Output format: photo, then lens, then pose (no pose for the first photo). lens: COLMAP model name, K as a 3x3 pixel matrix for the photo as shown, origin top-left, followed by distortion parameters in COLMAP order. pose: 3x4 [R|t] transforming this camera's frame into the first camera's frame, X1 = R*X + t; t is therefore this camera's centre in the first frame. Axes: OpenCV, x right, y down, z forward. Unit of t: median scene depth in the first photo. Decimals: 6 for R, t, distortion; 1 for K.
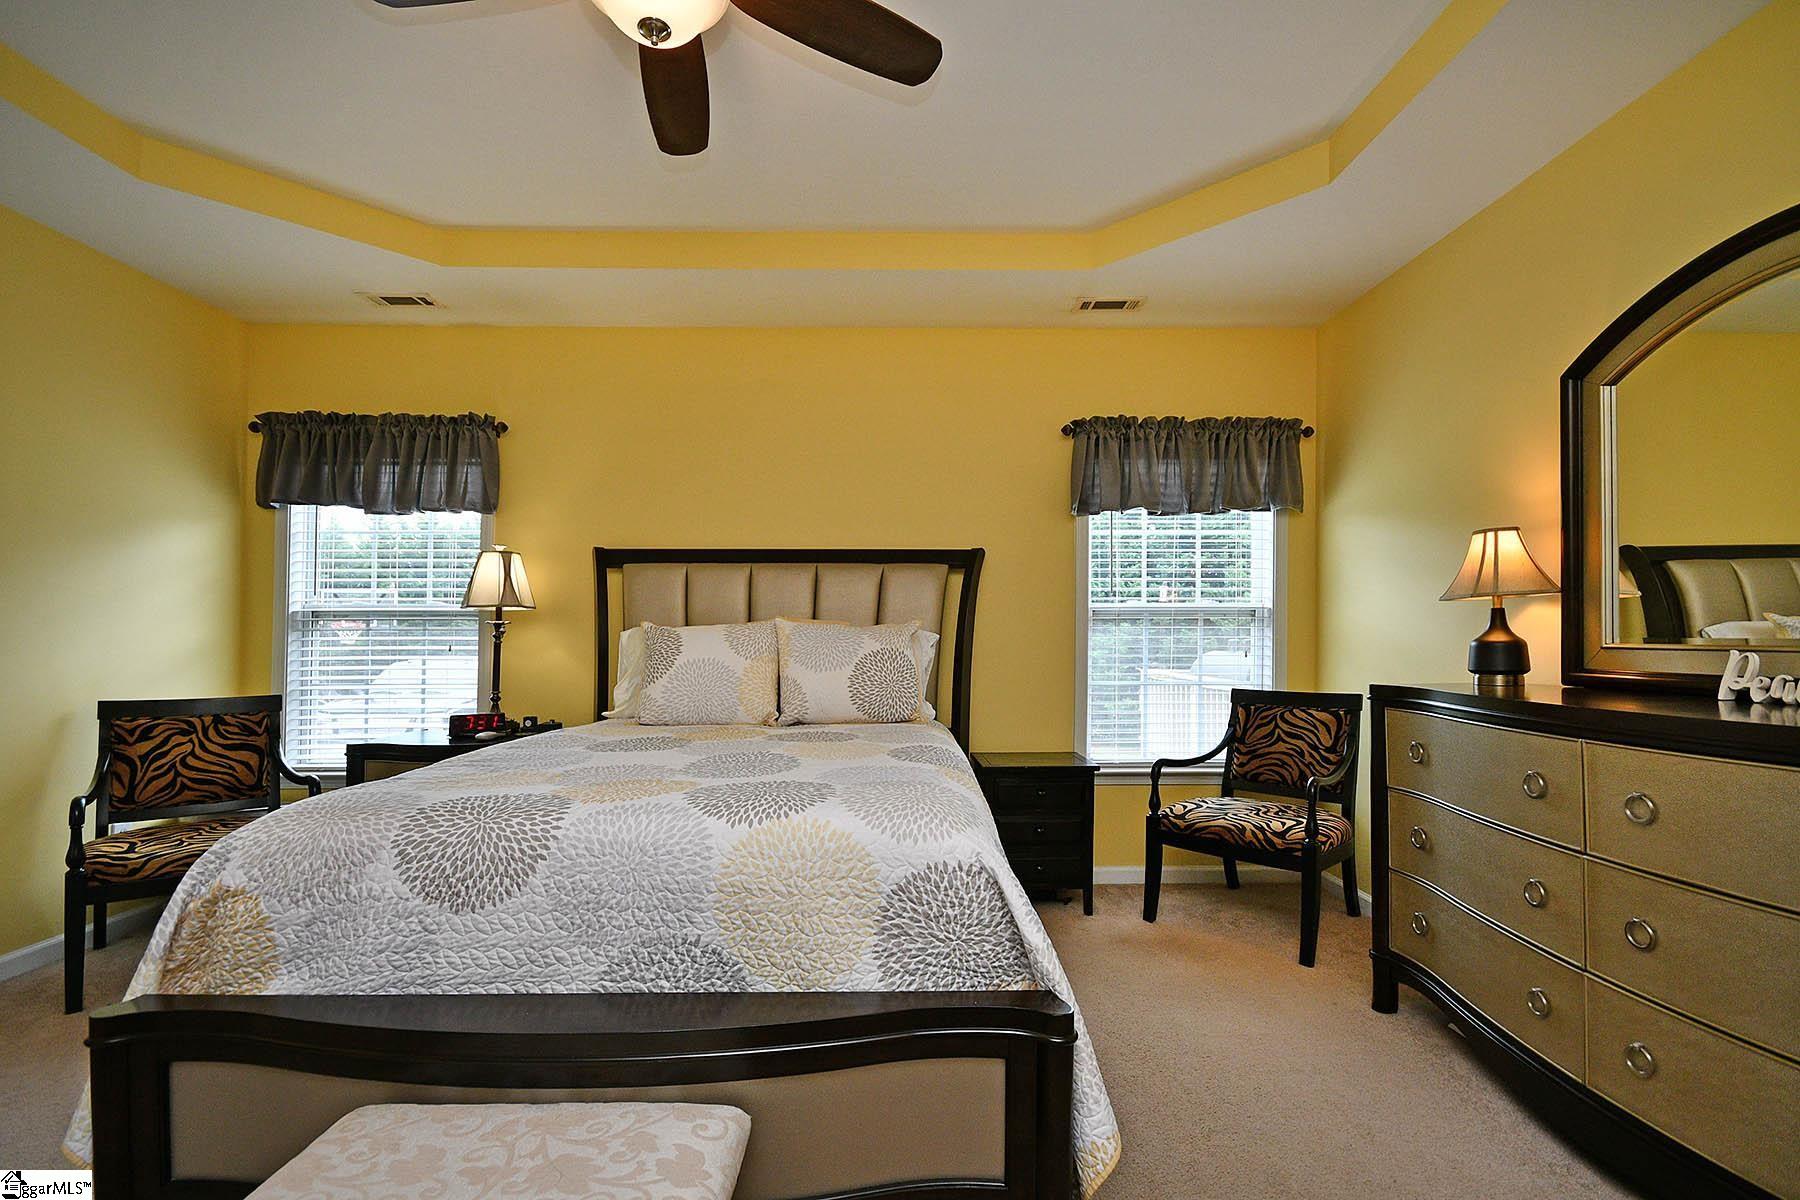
lens RADIAL K [[821.8, 0, 903.4], [0, 821.8, 613.9], [0, 0, 1]] dist [0.011275, -0.012510]
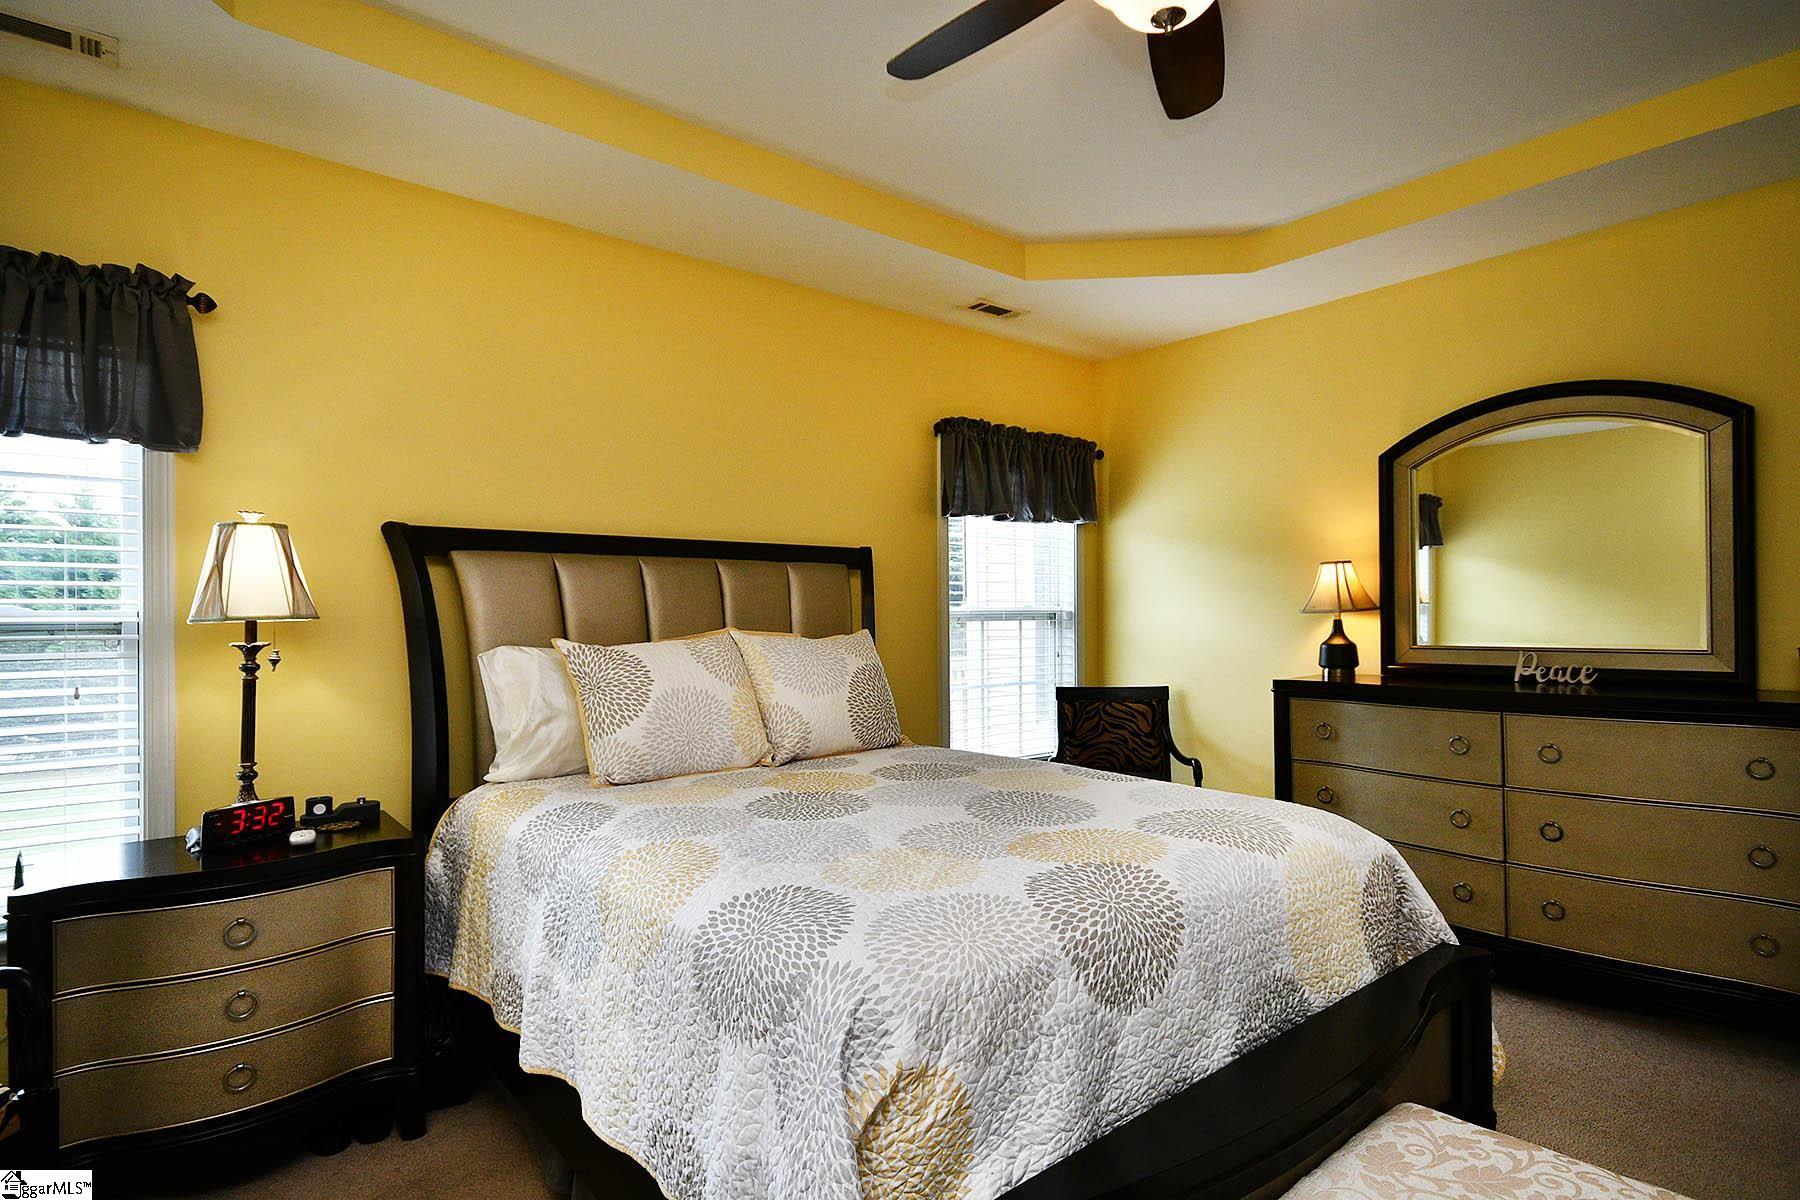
lens RADIAL K [[975.3, 0, 904.8], [0, 975.3, 598.2], [0, 0, 1]] dist [0.017856, 0.000437]
pose [[0.755368, 0.004092, 0.655288, -0.620337], [-0.009062, 0.999950, 0.004202, -0.030285], [-0.655238, -0.009112, 0.755368, 0.176278]]
